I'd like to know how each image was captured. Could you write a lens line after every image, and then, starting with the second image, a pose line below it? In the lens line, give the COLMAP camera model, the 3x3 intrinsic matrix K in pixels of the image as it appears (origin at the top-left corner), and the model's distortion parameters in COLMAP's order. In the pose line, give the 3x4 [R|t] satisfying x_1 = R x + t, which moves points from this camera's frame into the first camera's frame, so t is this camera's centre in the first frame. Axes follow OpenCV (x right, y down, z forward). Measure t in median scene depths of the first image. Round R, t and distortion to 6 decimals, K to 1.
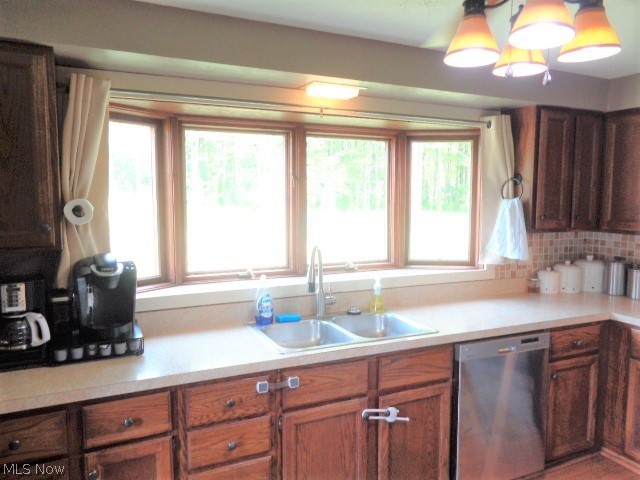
lens RADIAL K [[478.7, 0, 319.9], [0, 478.7, 240.0], [0, 0, 1]] dist [-0.007326, -0.001683]
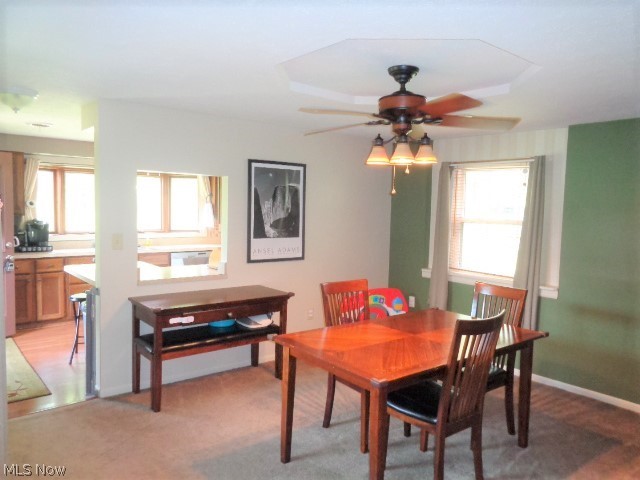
lens RADIAL K [[478.7, 0, 320.6], [0, 478.7, 238.7], [0, 0, 1]] dist [-0.007326, -0.001683]
pose [[0.967497, 0.000498, 0.252884, 0.505053], [0.005526, 0.999718, -0.023109, 0.239245], [-0.252824, 0.023756, 0.967221, -2.341572]]
